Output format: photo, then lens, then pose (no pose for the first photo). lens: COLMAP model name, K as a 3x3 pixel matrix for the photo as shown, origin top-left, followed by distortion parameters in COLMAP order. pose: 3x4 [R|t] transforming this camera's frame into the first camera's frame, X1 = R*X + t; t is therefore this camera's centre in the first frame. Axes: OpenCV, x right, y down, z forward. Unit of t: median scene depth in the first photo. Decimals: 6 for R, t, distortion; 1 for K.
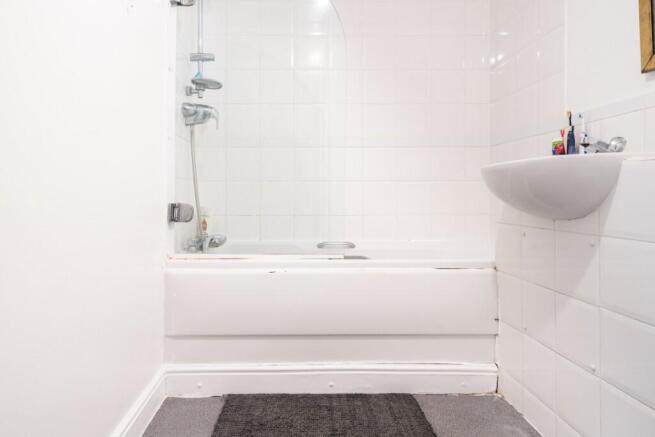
lens RADIAL K [[421.5, 0, 297.0], [0, 421.5, 186.9], [0, 0, 1]] dist [0.005939, 0.001117]
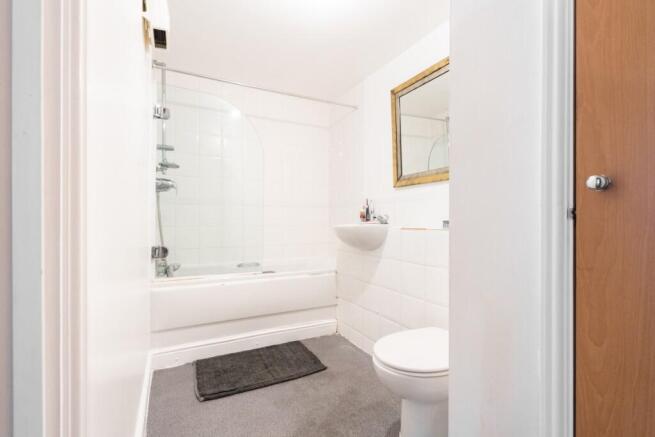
lens RADIAL K [[305.4, 0, 314.8], [0, 305.4, 211.0], [0, 0, 1]] dist [-0.006409, 0.004056]
pose [[0.897794, 0.010528, 0.440291, -0.283038], [-0.009469, 0.999945, -0.004603, -0.099102], [-0.440315, -0.000037, 0.897844, -0.291014]]
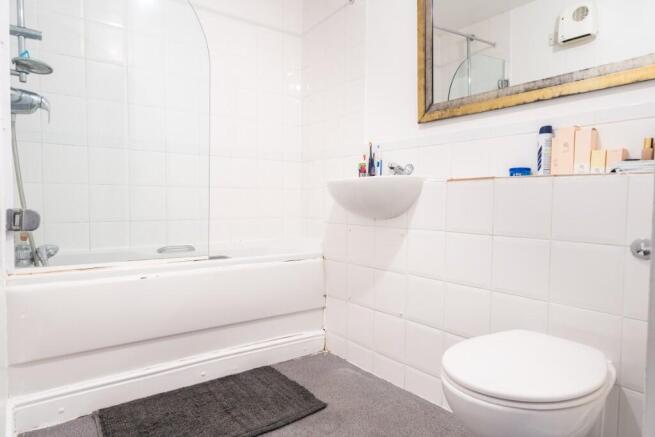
lens RADIAL K [[421.5, 0, 305.0], [0, 421.5, 215.3], [0, 0, 1]] dist [0.005939, 0.001117]
pose [[0.809843, -0.012449, 0.586514, -0.343561], [-0.020077, 0.998601, 0.048918, -0.000871], [-0.586302, -0.051392, 0.808460, -0.016352]]
